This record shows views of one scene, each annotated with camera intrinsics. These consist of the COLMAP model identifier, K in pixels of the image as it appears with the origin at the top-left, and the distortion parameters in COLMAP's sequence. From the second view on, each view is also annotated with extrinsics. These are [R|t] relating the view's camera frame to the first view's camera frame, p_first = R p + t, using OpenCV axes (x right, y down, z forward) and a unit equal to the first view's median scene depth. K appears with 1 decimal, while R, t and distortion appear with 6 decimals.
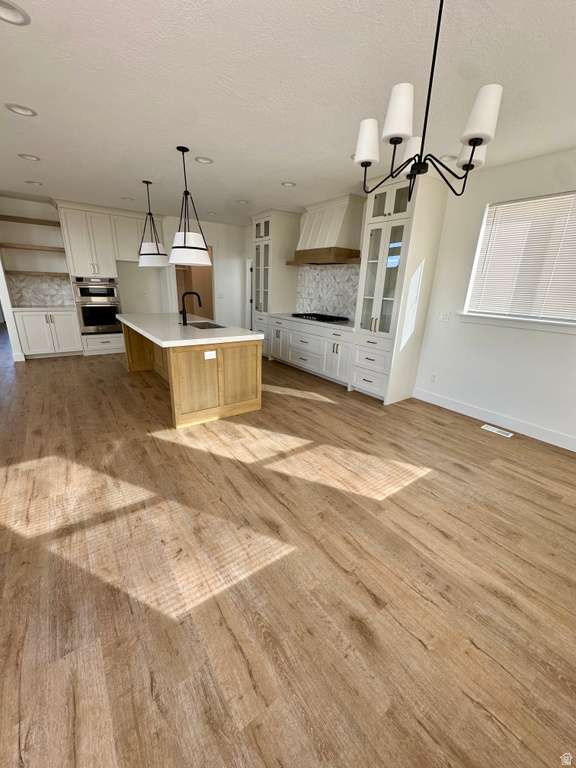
lens RADIAL K [[306.7, 0, 286.8], [0, 306.7, 385.1], [0, 0, 1]] dist [0.000068, -0.000005]
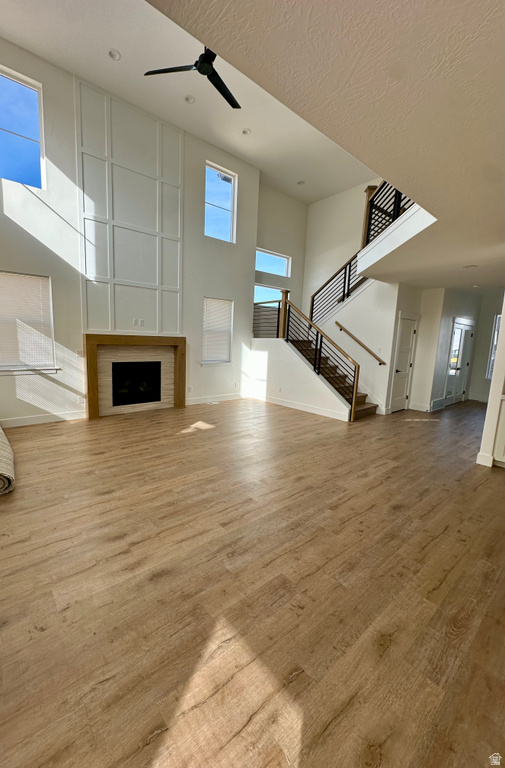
lens RADIAL K [[309.6, 0, 251.1], [0, 309.6, 382.4], [0, 0, 1]] dist [-0.001196, -0.000055]
pose [[0.063401, 0.114469, -0.991402, -0.474183], [-0.349188, 0.933152, 0.085413, -0.246071], [0.934905, 0.340770, 0.099134, 0.753462]]
